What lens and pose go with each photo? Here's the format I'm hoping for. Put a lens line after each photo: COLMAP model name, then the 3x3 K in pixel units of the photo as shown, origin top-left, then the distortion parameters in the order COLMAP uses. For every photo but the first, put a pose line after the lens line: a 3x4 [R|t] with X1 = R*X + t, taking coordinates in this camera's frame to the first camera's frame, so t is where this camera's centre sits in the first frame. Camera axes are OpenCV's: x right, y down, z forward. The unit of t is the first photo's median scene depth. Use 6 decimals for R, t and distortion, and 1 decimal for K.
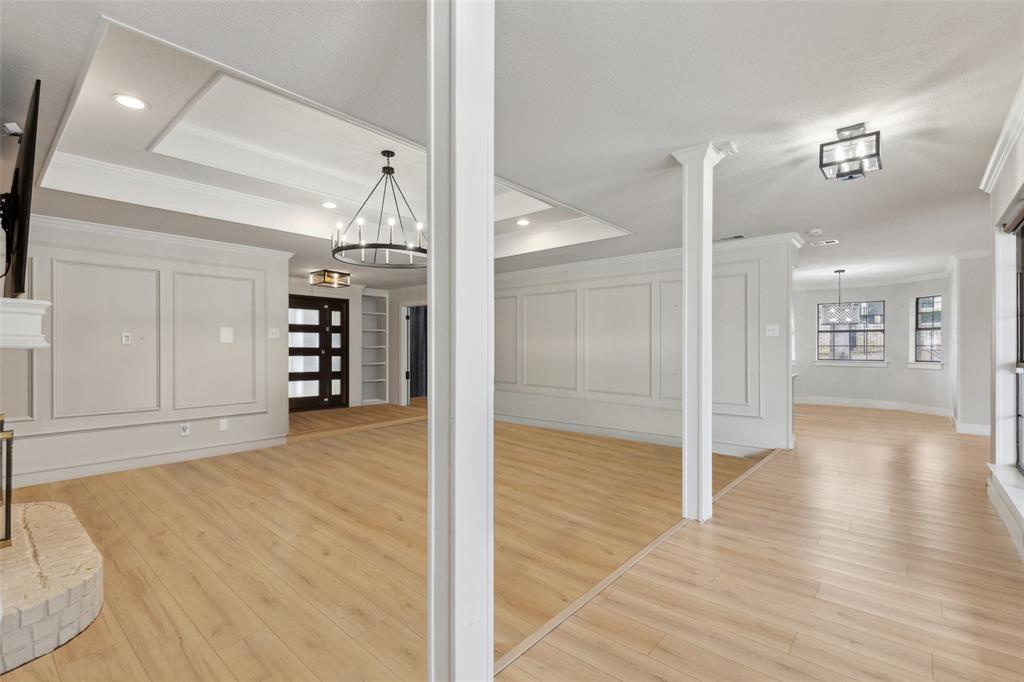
lens RADIAL K [[456.6, 0, 517.6], [0, 456.6, 344.5], [0, 0, 1]] dist [0.000886, -0.002162]
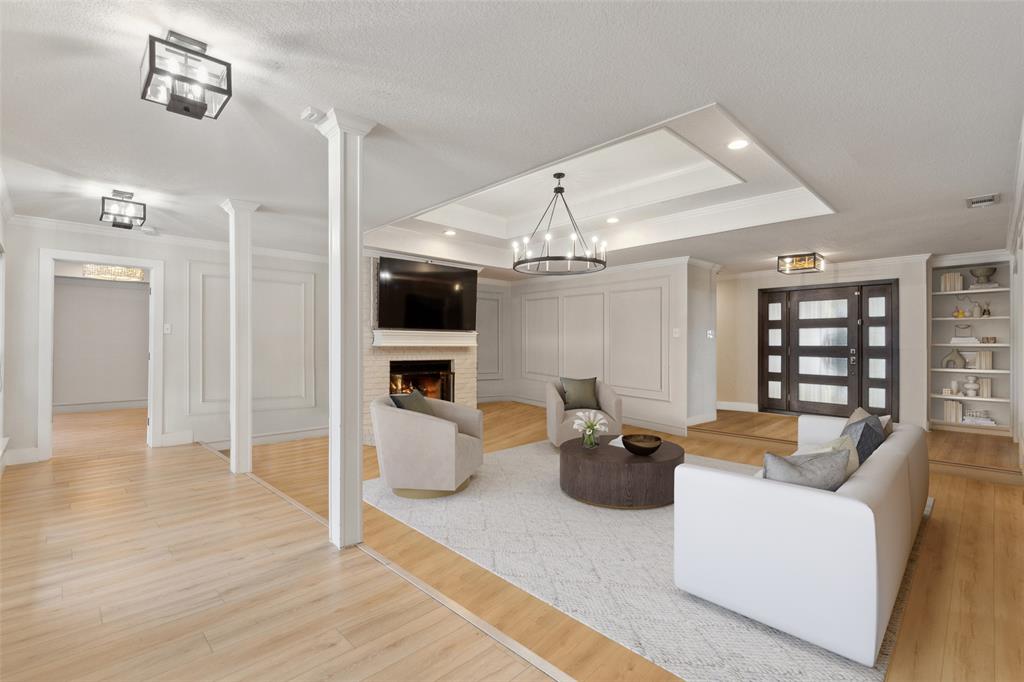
lens RADIAL K [[456.6, 0, 512.9], [0, 456.6, 343.5], [0, 0, 1]] dist [0.000886, -0.002162]
pose [[-0.060936, 0.000476, -0.998142, 0.451967], [0.006457, 0.999979, 0.000082, -0.000463], [0.998121, -0.006440, -0.060938, 0.496783]]
